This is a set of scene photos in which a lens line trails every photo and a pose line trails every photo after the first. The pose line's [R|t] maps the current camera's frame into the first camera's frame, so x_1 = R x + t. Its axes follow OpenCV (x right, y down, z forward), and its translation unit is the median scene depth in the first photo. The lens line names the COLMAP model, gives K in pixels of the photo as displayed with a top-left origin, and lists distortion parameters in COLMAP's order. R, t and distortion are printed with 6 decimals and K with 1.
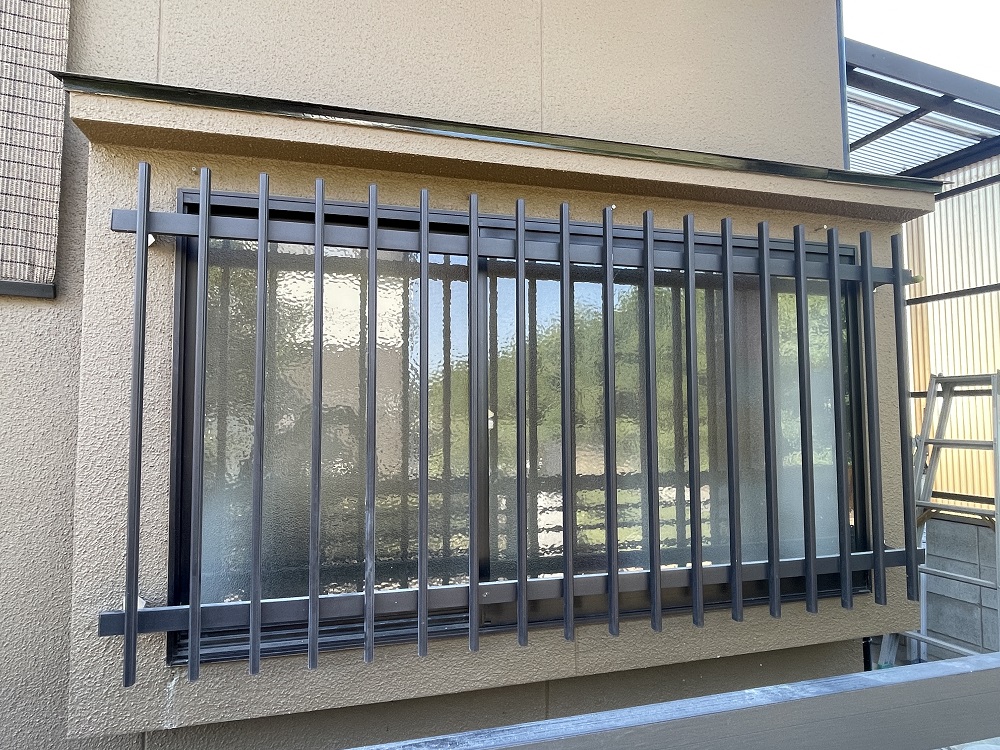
lens RADIAL K [[616.2, 0, 500.0], [0, 616.2, 375.0], [0, 0, 1]] dist [-0.002541, 0.000261]
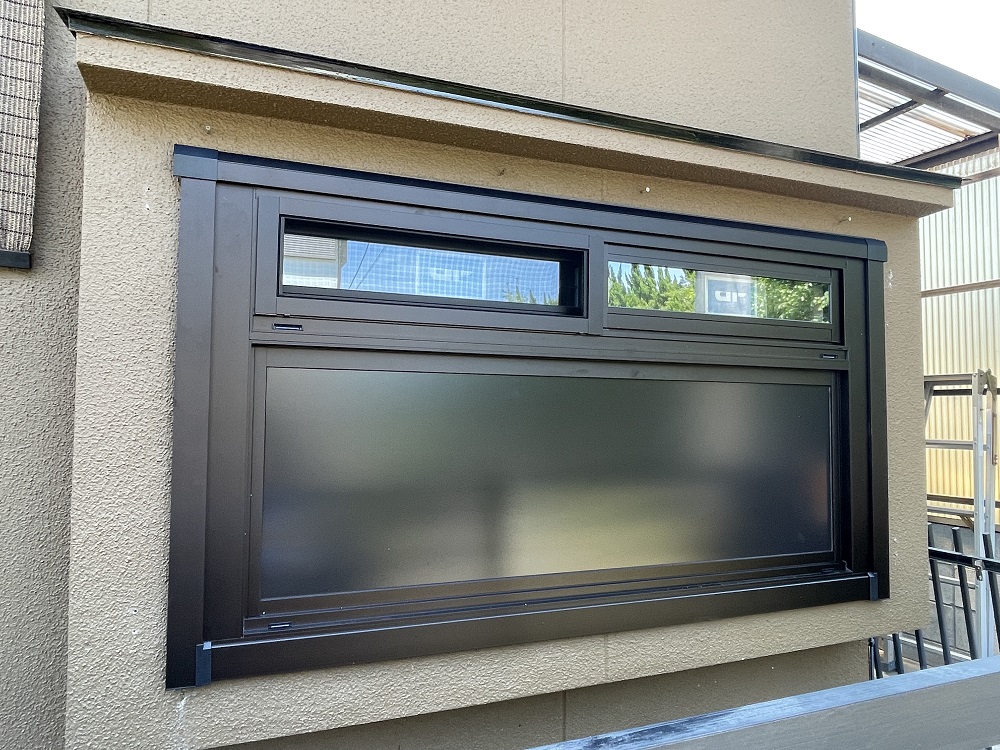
lens RADIAL K [[672.8, 0, 499.9], [0, 672.8, 377.6], [0, 0, 1]] dist [0.000539, -0.000871]
pose [[0.995049, 0.013177, 0.098507, -0.152738], [-0.014348, 0.999834, 0.011186, 0.008523], [-0.098343, -0.012544, 0.995074, -0.012624]]
